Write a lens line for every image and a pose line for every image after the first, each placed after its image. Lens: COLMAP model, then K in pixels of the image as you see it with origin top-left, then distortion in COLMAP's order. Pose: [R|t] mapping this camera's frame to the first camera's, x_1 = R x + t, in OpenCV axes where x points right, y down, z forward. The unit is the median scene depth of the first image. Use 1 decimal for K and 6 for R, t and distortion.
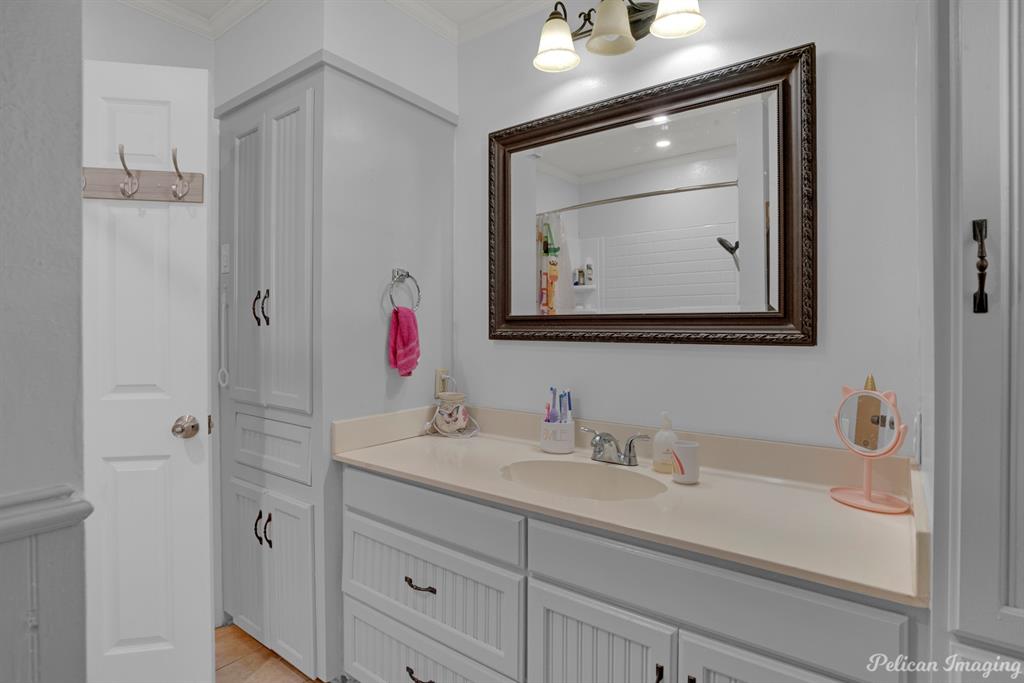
lens RADIAL K [[525.2, 0, 505.1], [0, 525.2, 322.0], [0, 0, 1]] dist [-0.038421, 0.015945]
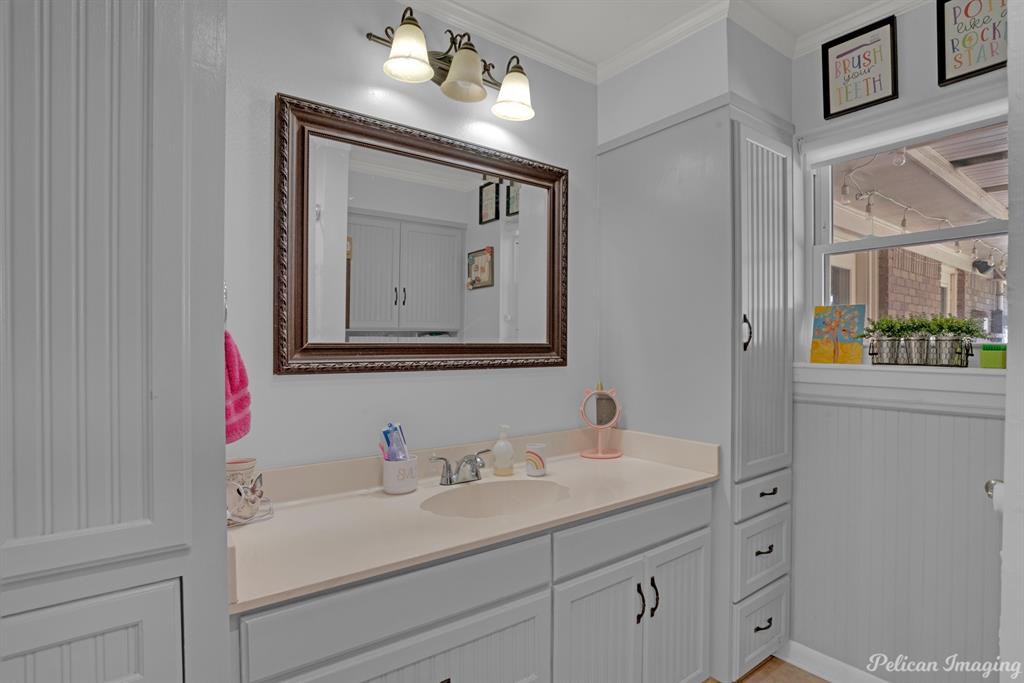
lens RADIAL K [[525.2, 0, 508.3], [0, 525.2, 347.8], [0, 0, 1]] dist [-0.038421, 0.015945]
pose [[0.277172, 0.007717, 0.960789, -0.750268], [0.002389, 0.999959, -0.008721, 0.003485], [-0.960817, 0.004712, 0.277143, 0.581836]]
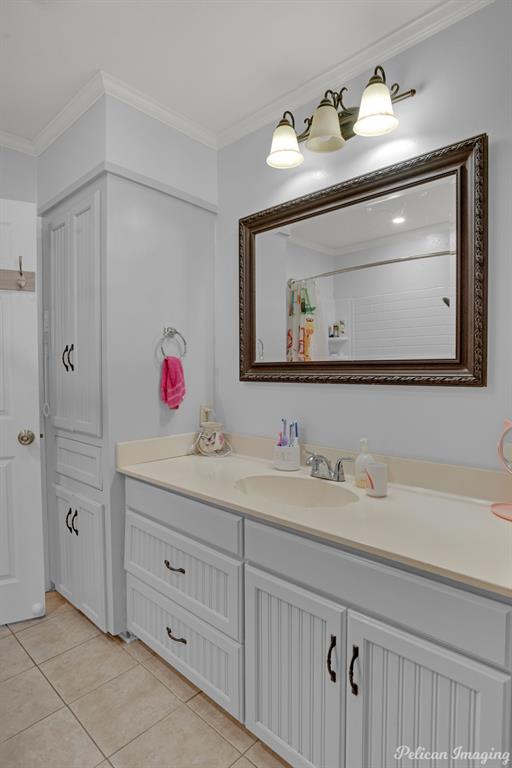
lens RADIAL K [[418.0, 0, 250.3], [0, 418.0, 377.6], [0, 0, 1]] dist [-0.027313, 0.003100]
pose [[0.994019, -0.001452, -0.109199, 0.126676], [0.004212, 0.999677, 0.025049, -0.001516], [0.109127, -0.025359, 0.993704, -0.015748]]
